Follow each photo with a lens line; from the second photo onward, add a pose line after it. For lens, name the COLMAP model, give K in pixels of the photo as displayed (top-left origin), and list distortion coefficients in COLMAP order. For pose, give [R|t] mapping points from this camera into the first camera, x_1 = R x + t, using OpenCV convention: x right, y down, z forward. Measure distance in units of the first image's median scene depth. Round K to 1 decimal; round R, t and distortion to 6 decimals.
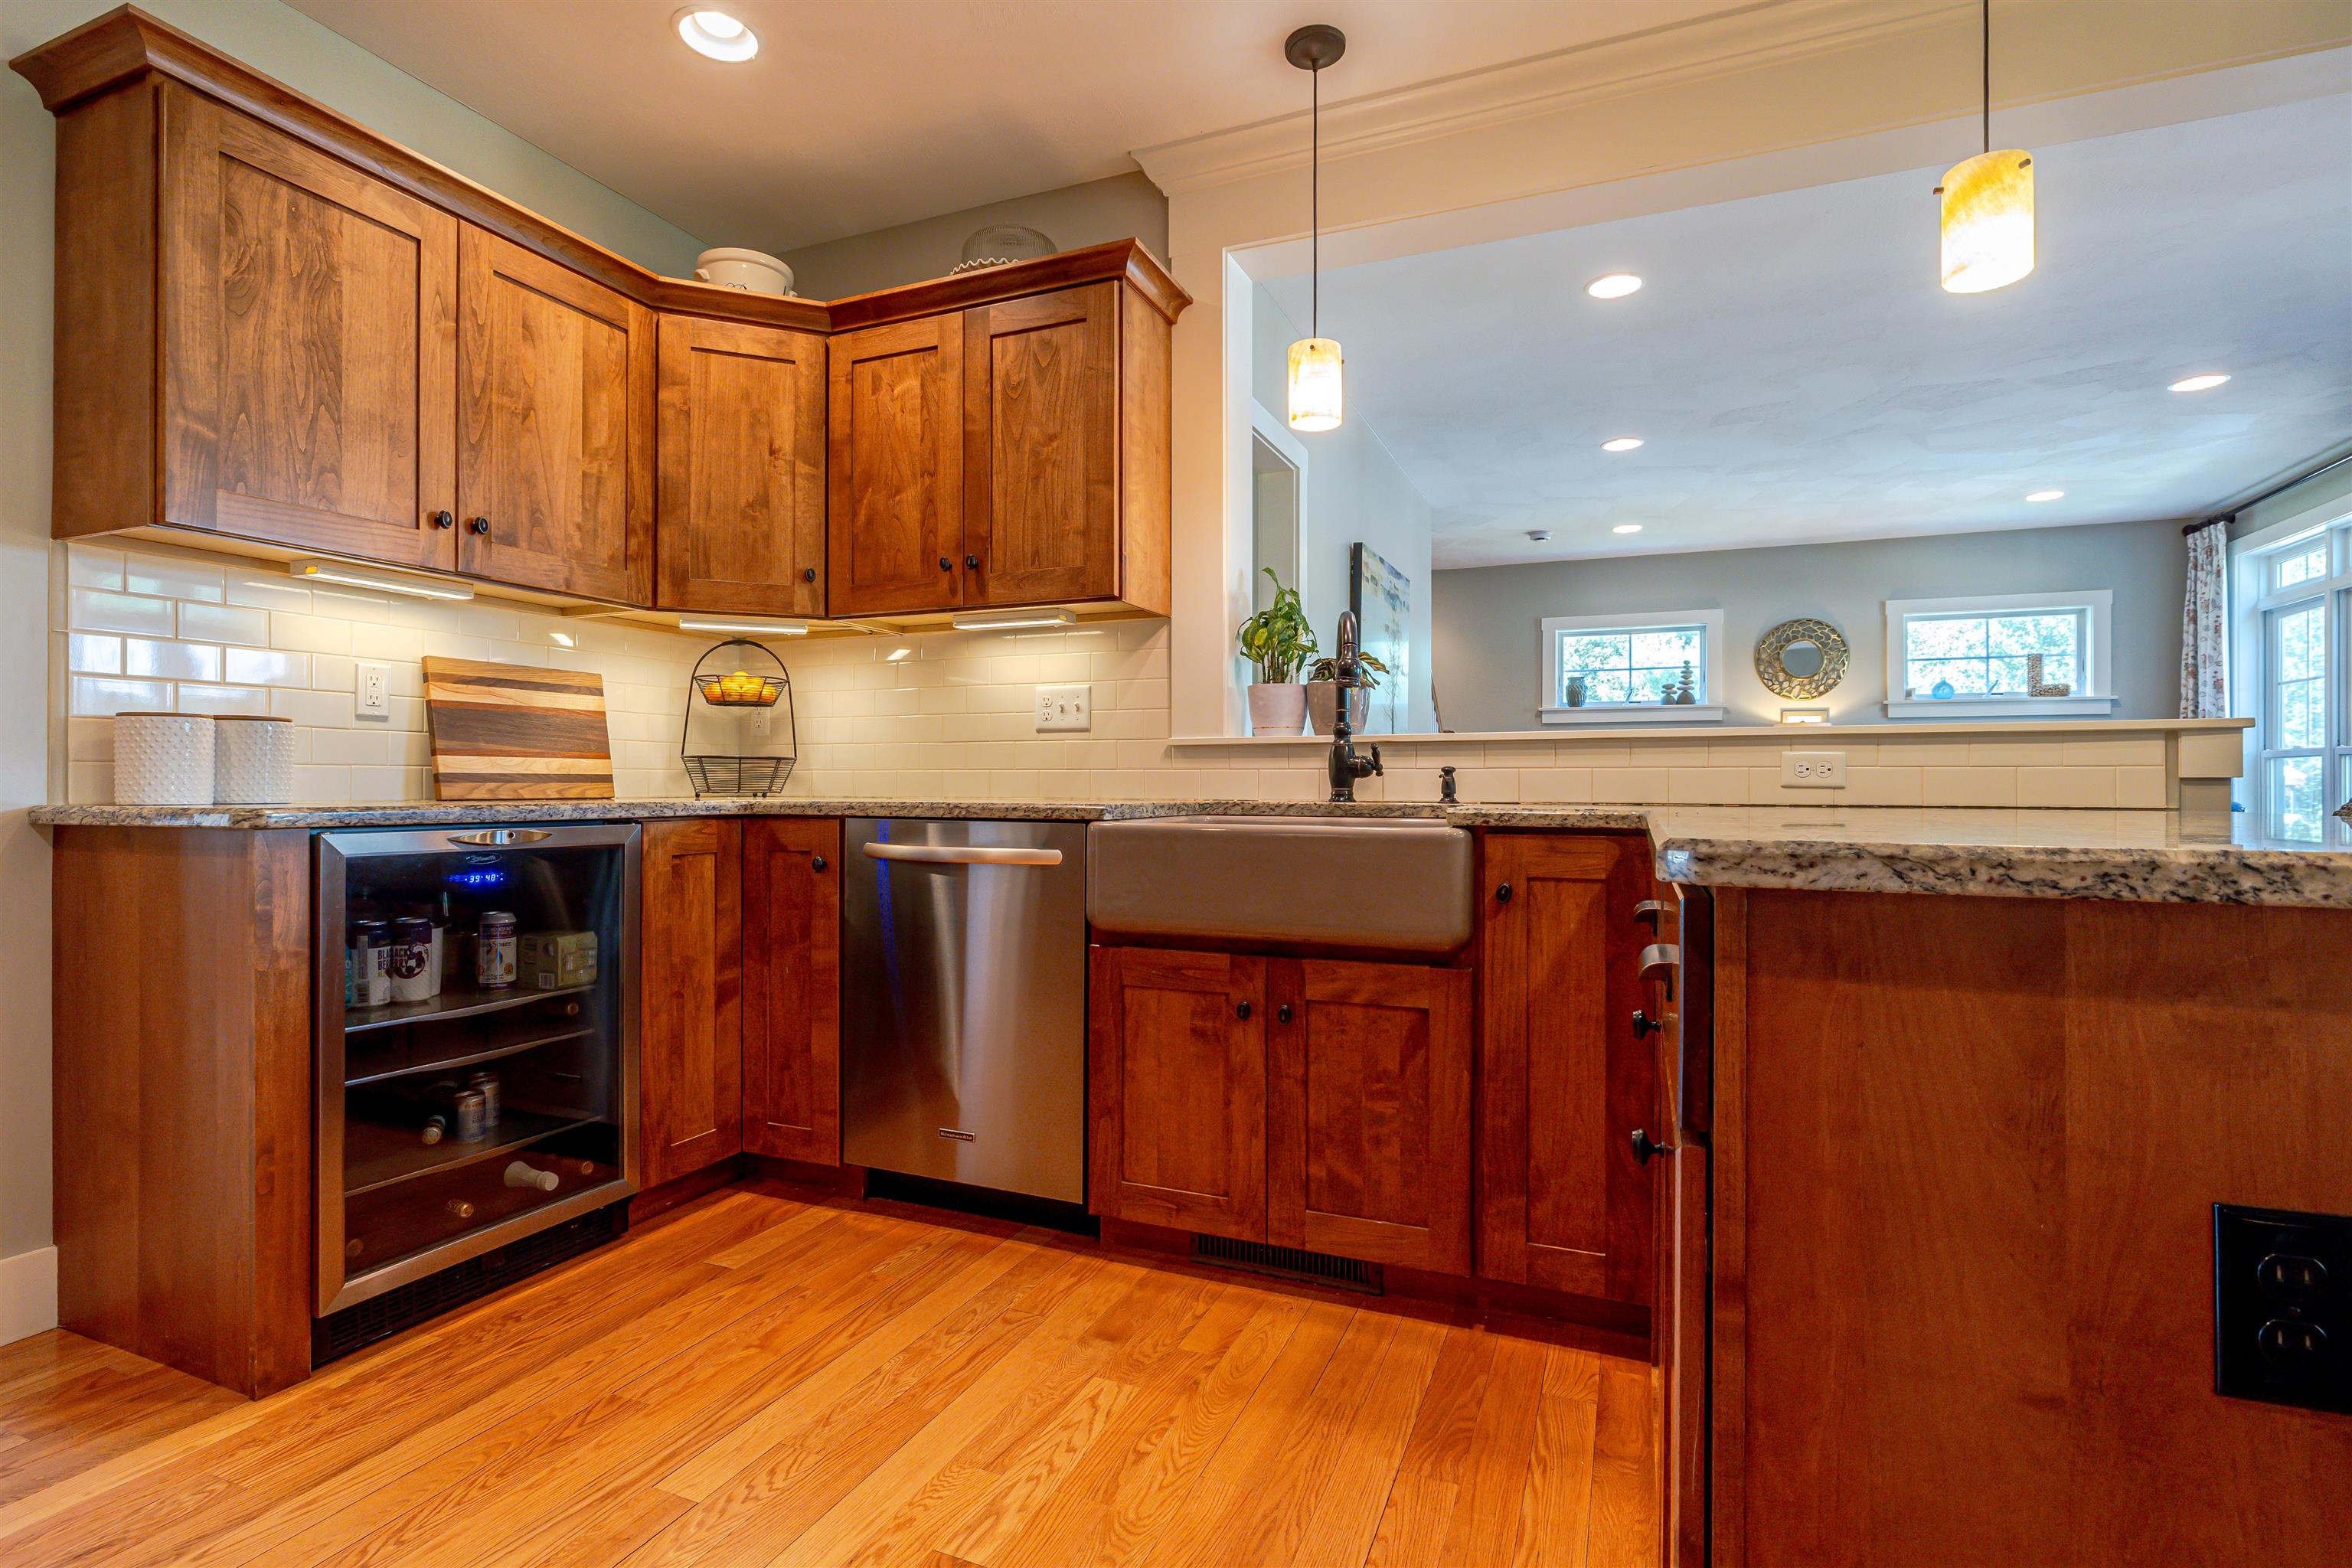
lens RADIAL K [[1102.4, 0, 1175.3], [0, 1102.4, 782.2], [0, 0, 1]] dist [0.002389, 0.000308]
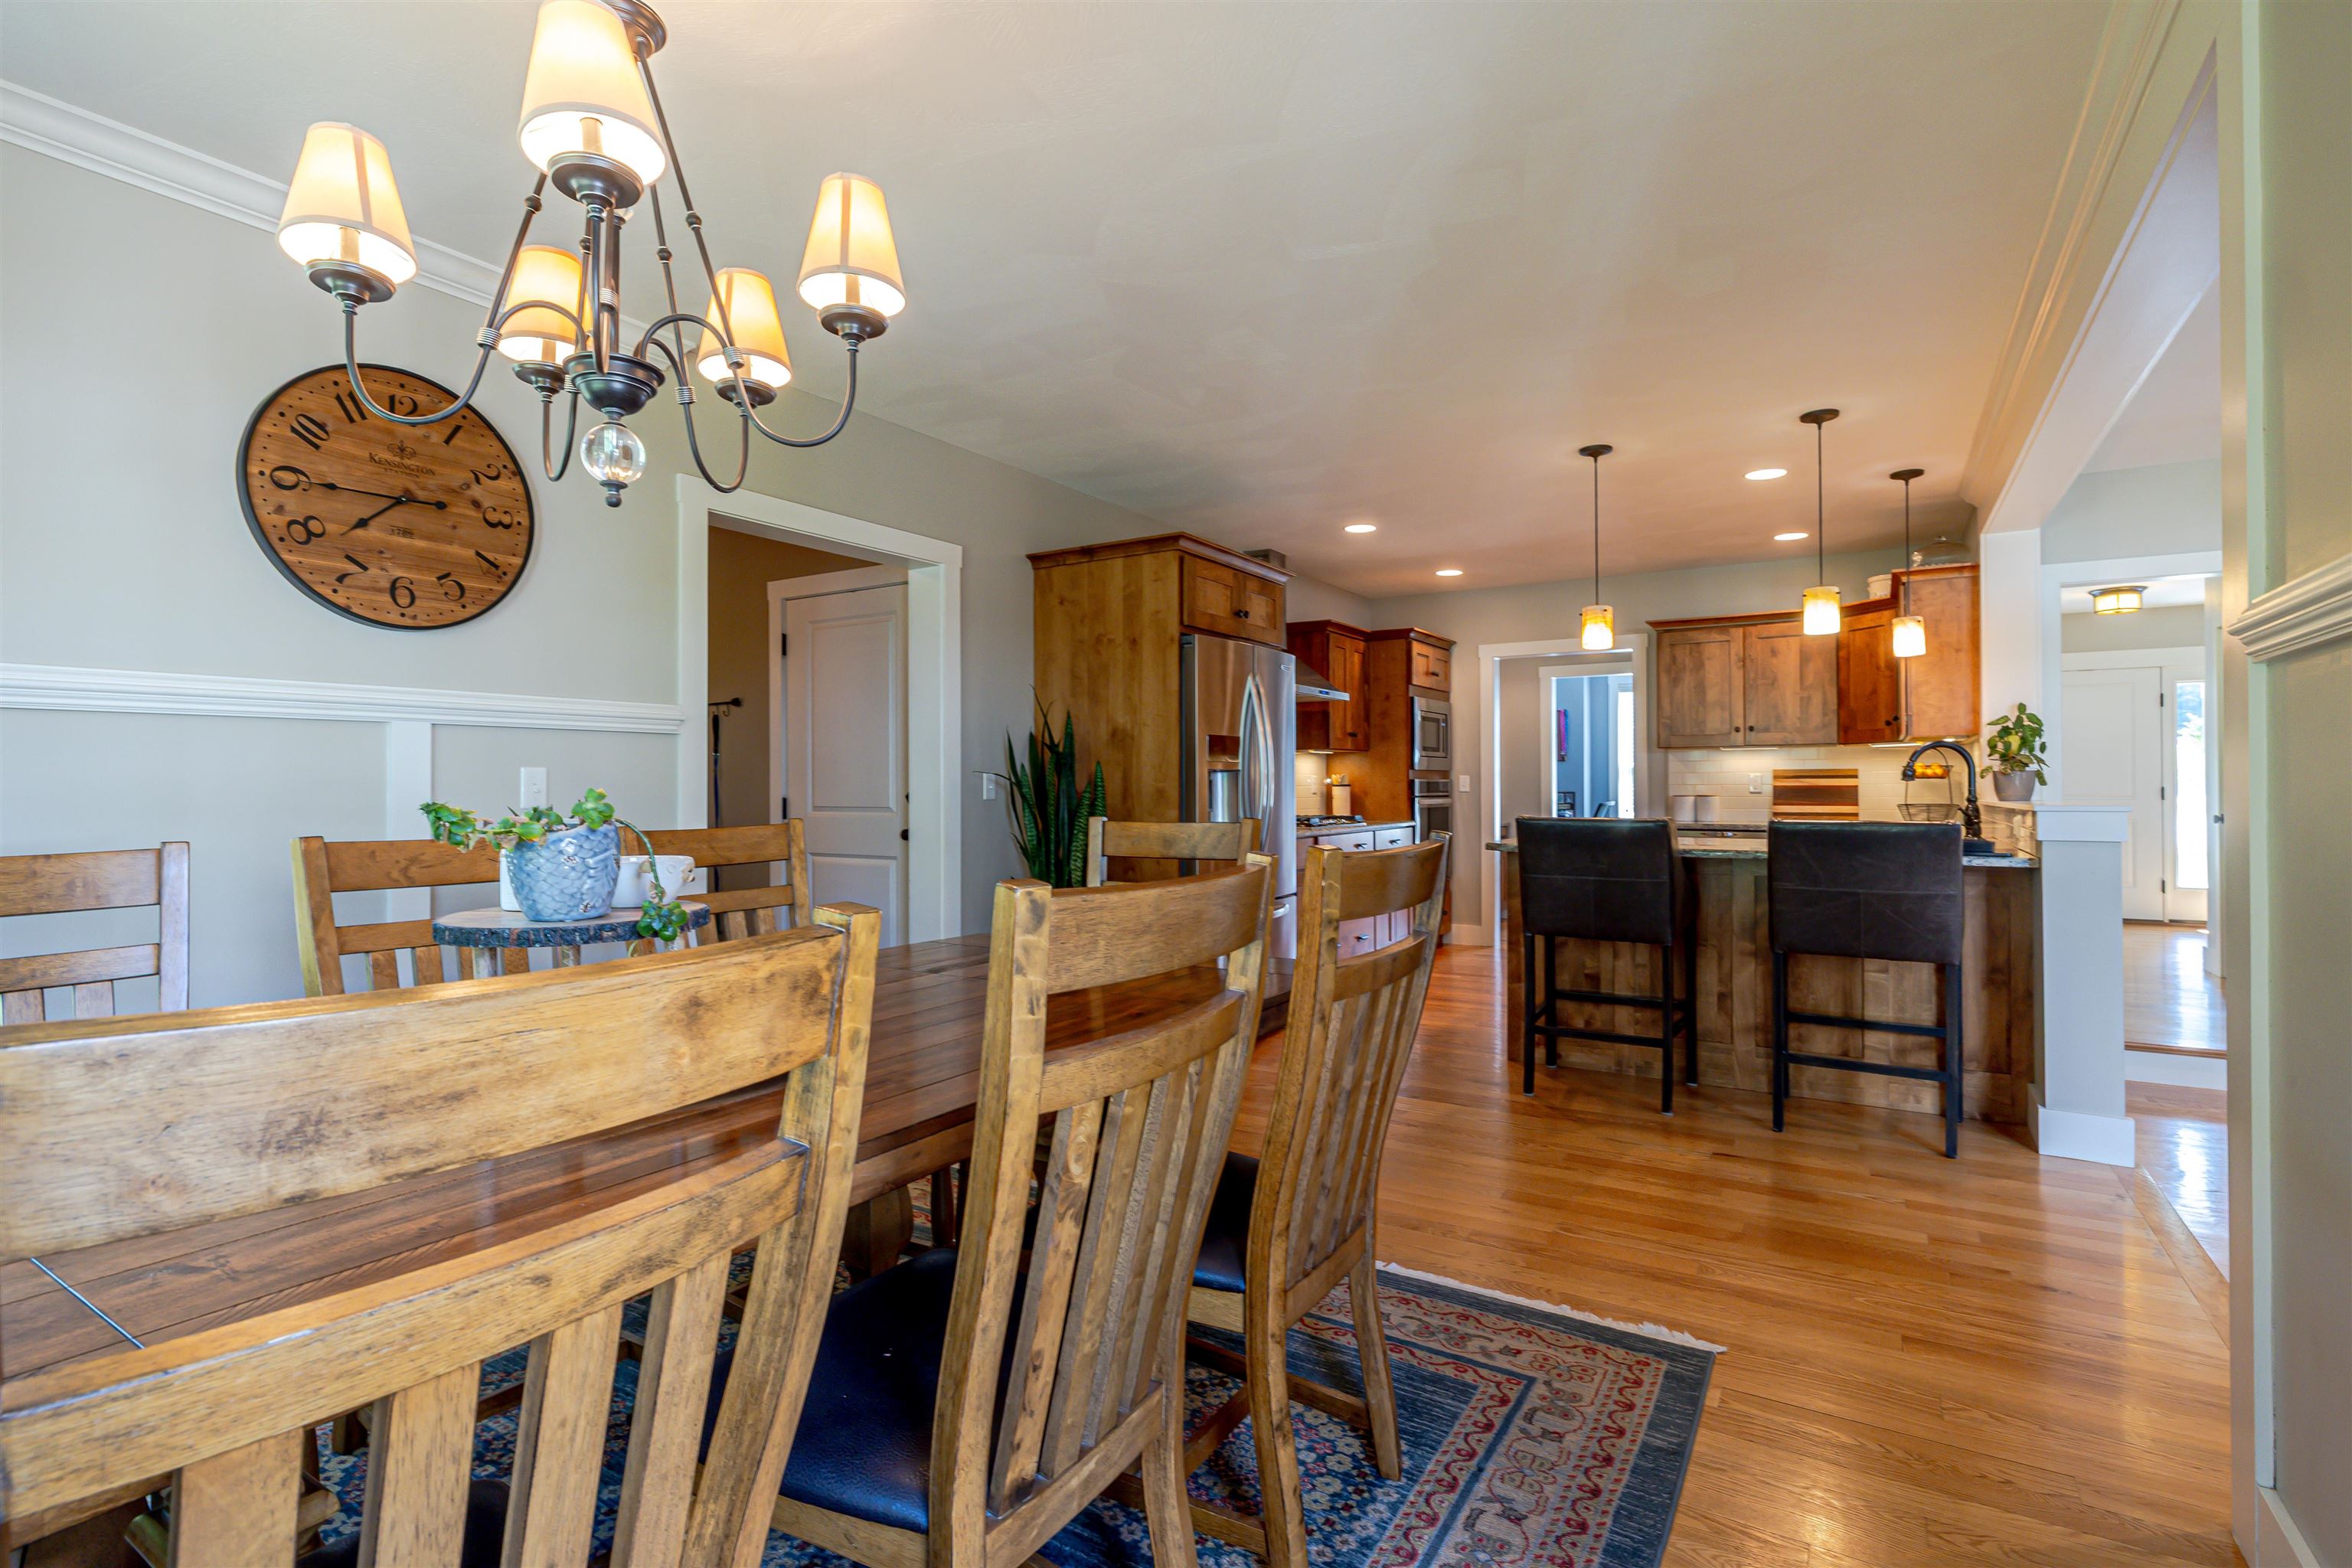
lens RADIAL K [[1102.4, 0, 1175.3], [0, 1102.4, 782.2], [0, 0, 1]] dist [0.002389, 0.000308]
pose [[-0.162793, -0.006928, -0.986636, 2.329004], [0.001958, 0.999971, -0.007345, -0.068092], [0.986658, -0.003128, -0.162775, -0.022902]]
